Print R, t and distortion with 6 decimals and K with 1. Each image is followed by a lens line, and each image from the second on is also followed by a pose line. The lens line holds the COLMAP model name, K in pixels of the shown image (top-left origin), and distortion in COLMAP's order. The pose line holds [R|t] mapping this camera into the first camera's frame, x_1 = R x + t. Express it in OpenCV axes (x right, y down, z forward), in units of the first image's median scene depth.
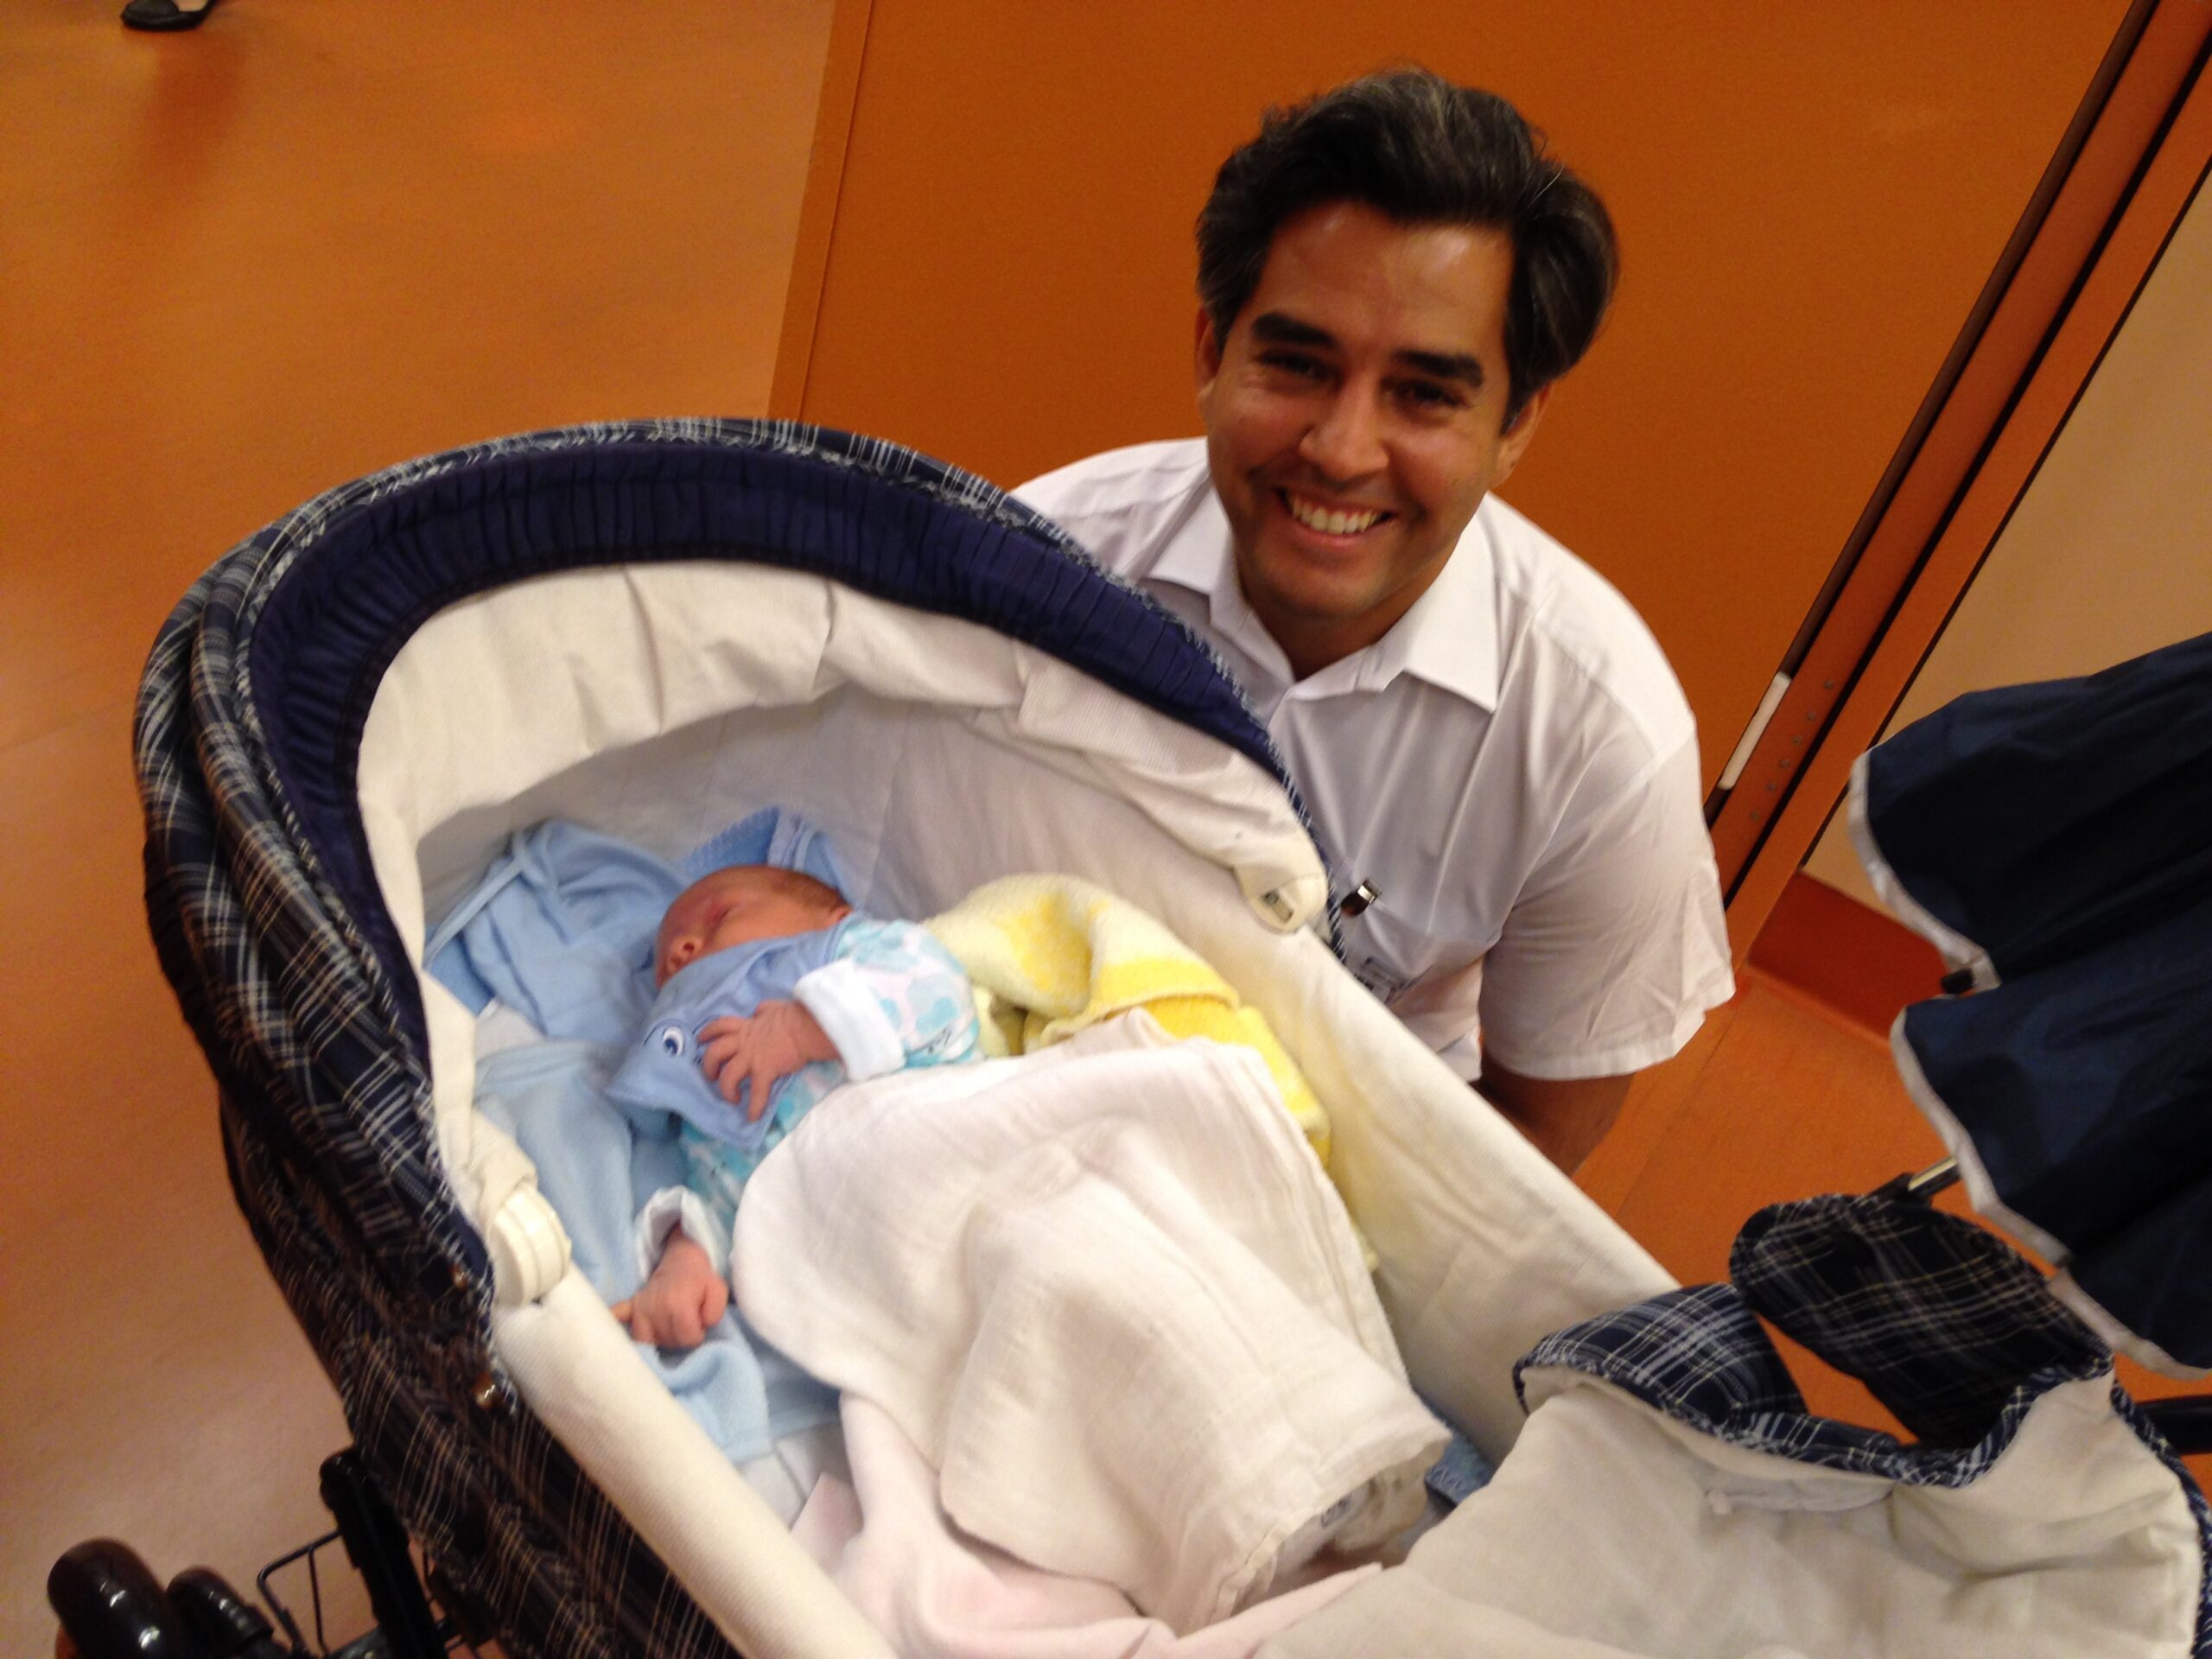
lens RADIAL K [[2027.3, 0, 1107.9], [0, 2027.3, 830.0], [0, 0, 1]] dist [0.021068, 0.000000]
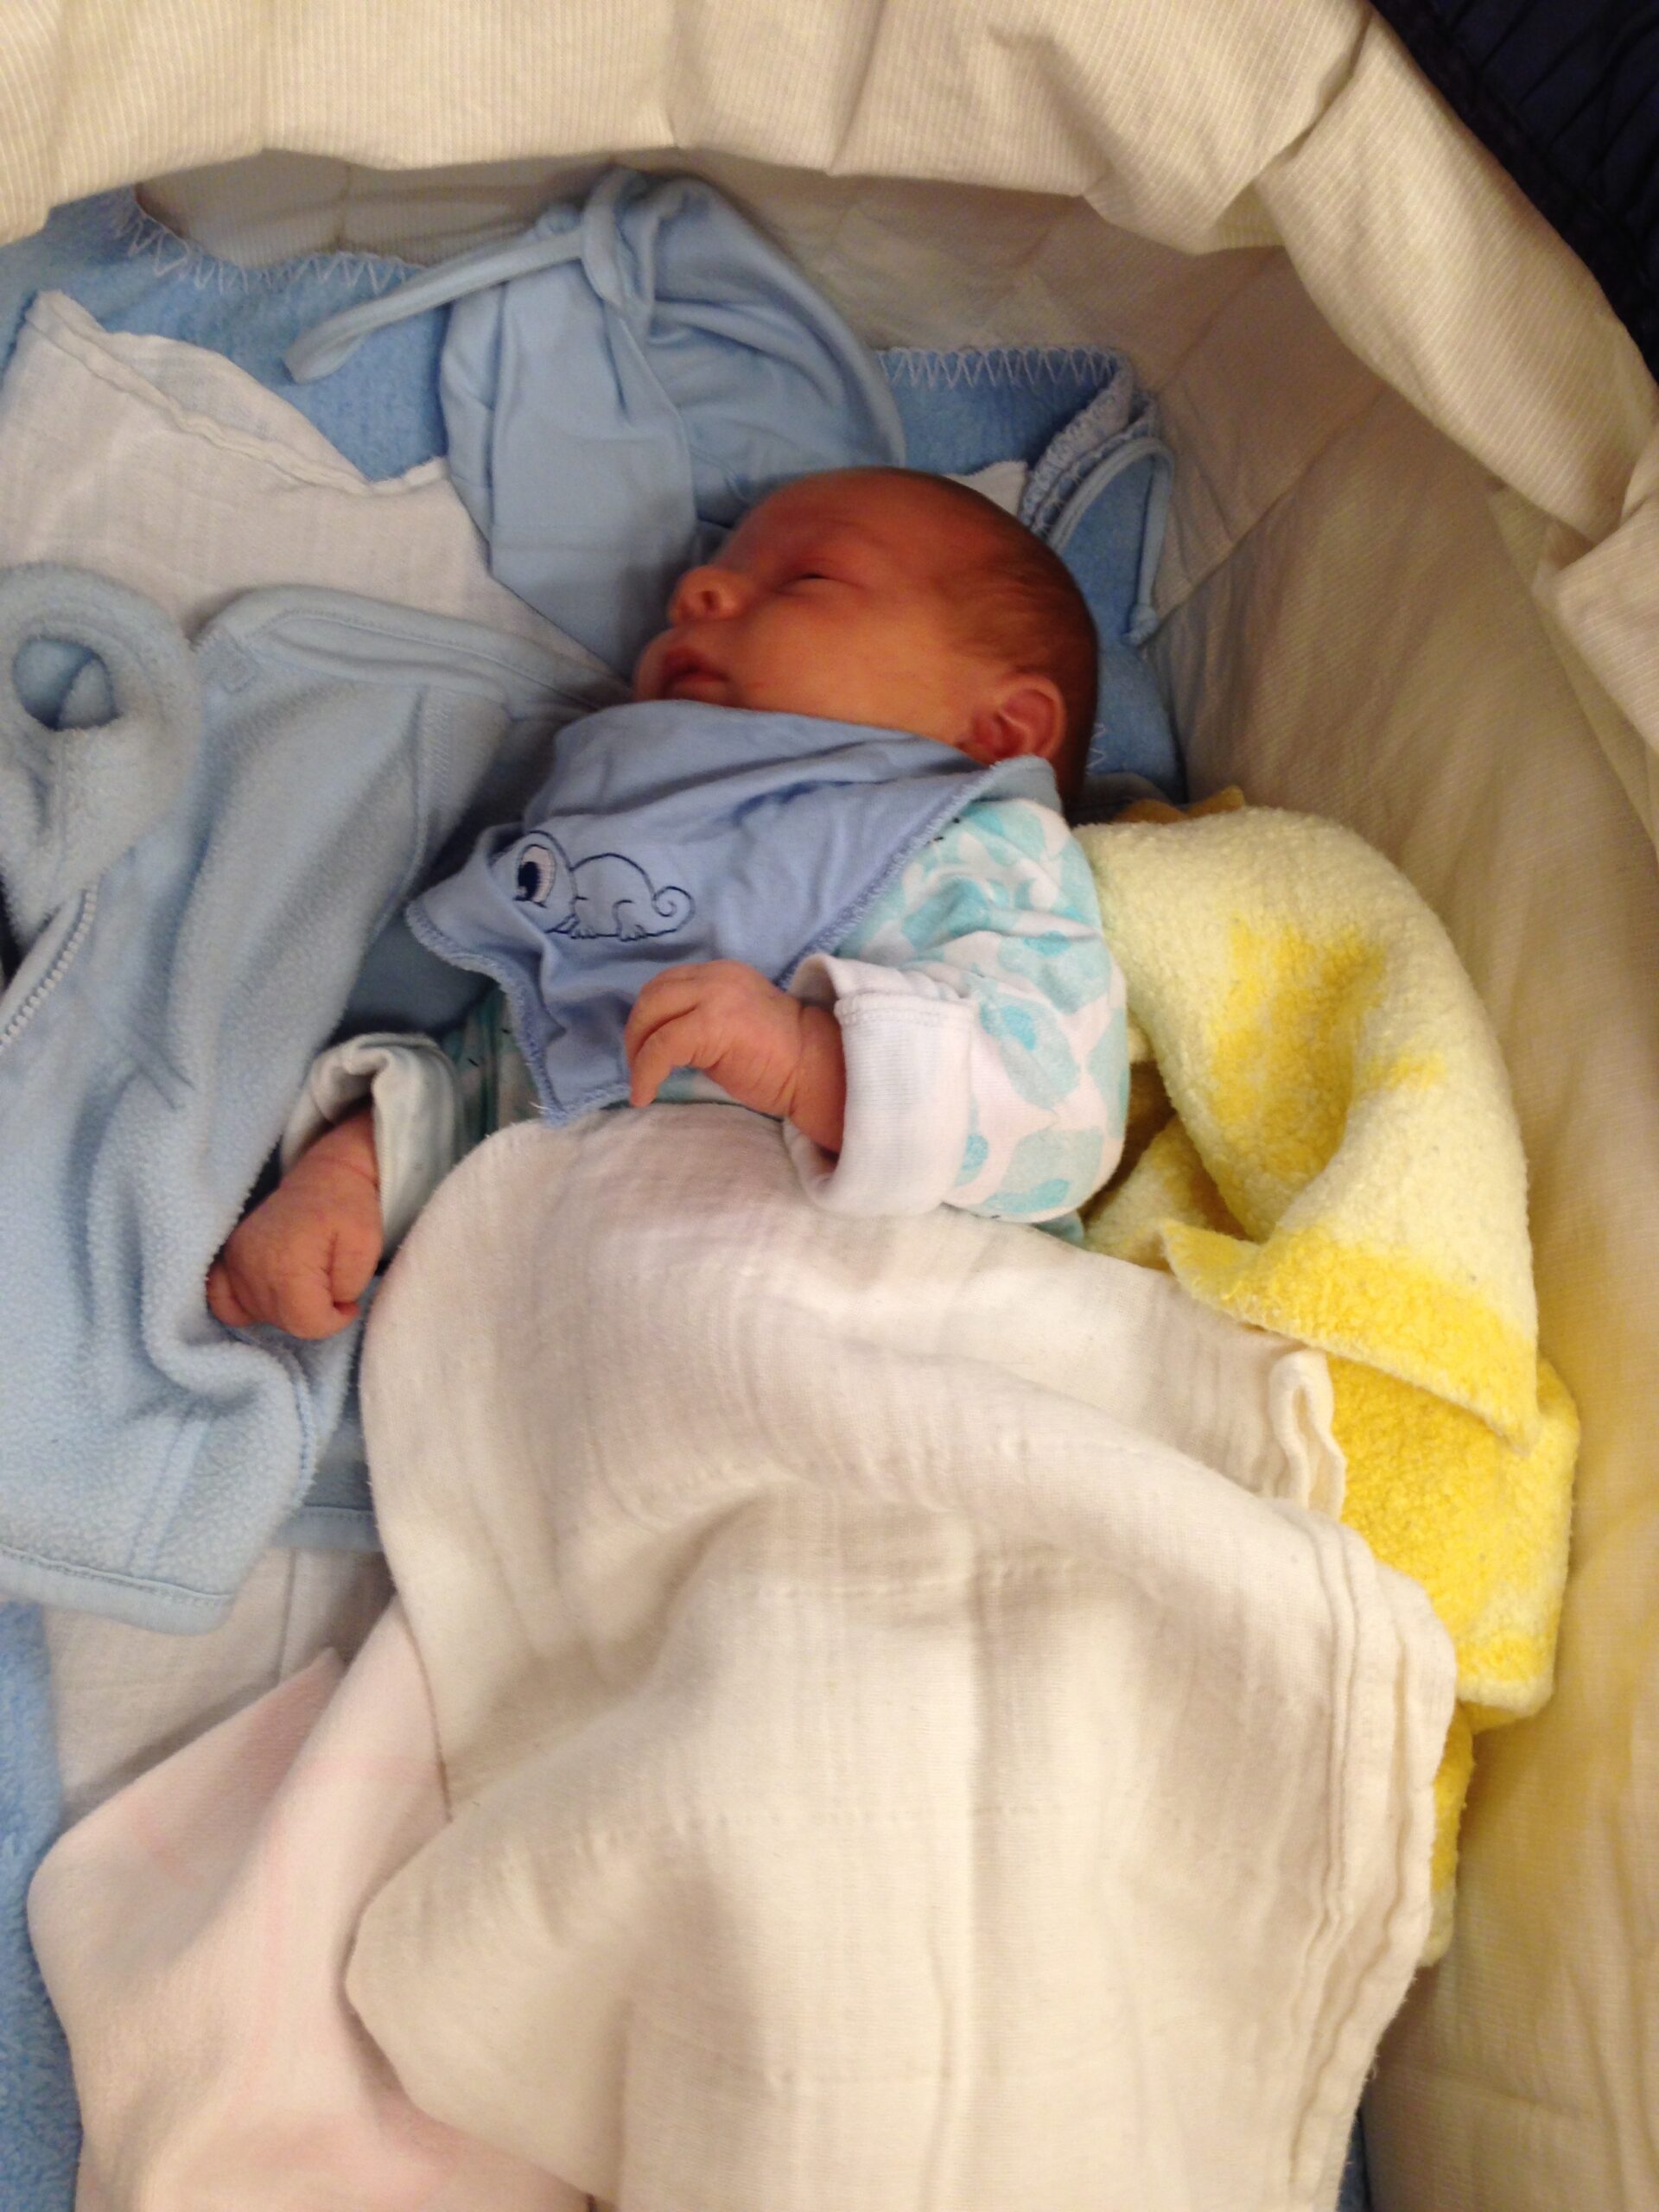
lens RADIAL K [[2027.3, 0, 822.7], [0, 2027.3, 1103.4], [0, 0, 1]] dist [0.021068, 0.000000]
pose [[0.778827, 0.603189, -0.172021, -0.025393], [-0.442422, 0.722687, 0.531024, -0.134037], [0.444626, -0.337470, 0.829712, 0.566284]]
